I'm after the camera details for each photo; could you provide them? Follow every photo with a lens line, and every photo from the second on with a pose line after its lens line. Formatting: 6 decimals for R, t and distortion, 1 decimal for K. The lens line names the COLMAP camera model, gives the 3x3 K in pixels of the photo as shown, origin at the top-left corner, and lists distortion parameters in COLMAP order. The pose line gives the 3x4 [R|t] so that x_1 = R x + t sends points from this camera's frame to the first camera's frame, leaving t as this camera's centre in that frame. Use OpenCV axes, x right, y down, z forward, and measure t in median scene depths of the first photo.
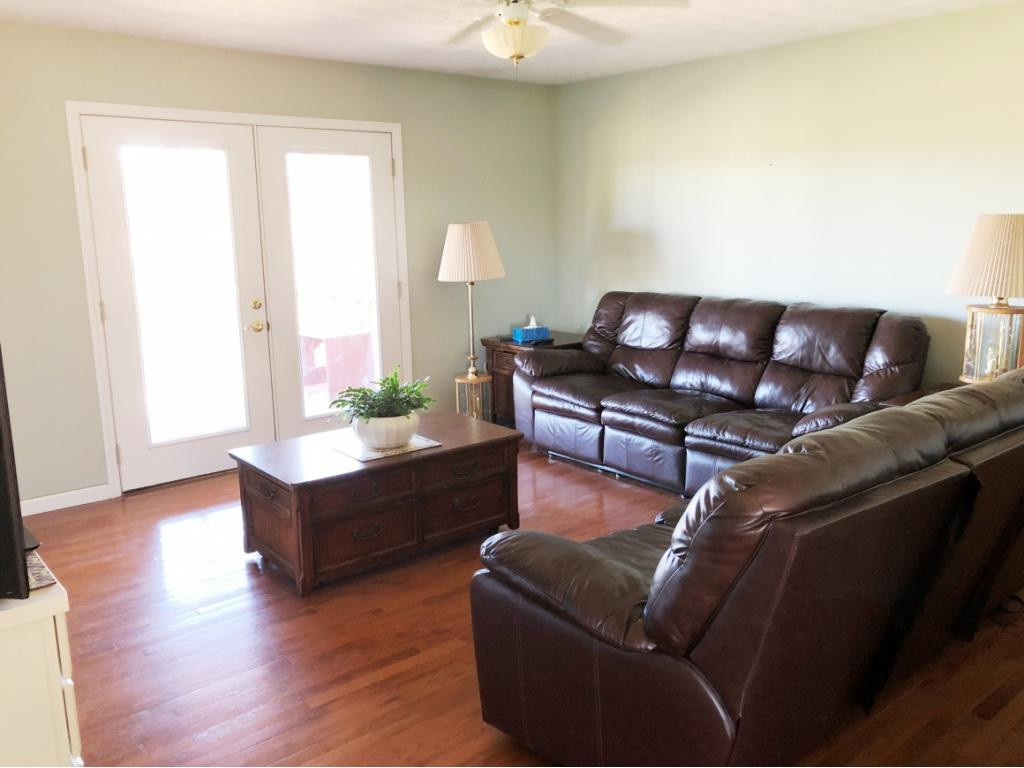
lens RADIAL K [[840.1, 0, 512.0], [0, 840.1, 384.0], [0, 0, 1]] dist [-0.002227, 0.009154]
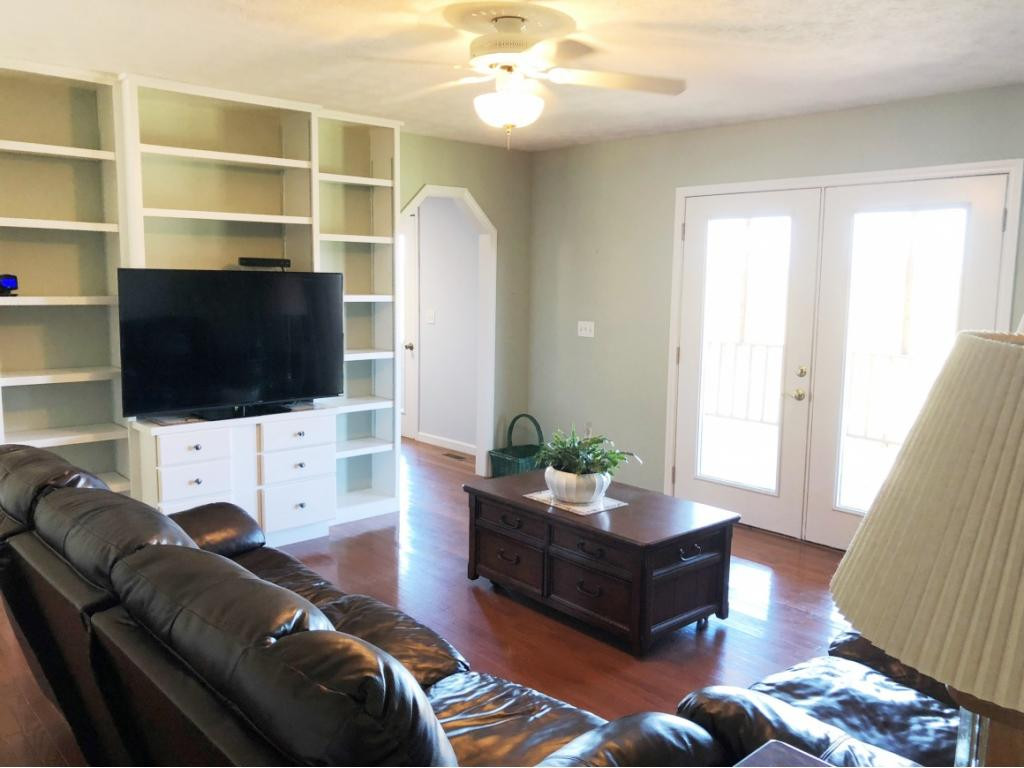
lens RADIAL K [[840.1, 0, 512.0], [0, 840.1, 384.0], [0, 0, 1]] dist [-0.002227, 0.009154]
pose [[0.030143, 0.133752, -0.990556, 0.658707], [-0.216939, 0.968260, 0.124140, -0.132810], [0.975720, 0.211148, 0.058202, 0.644180]]
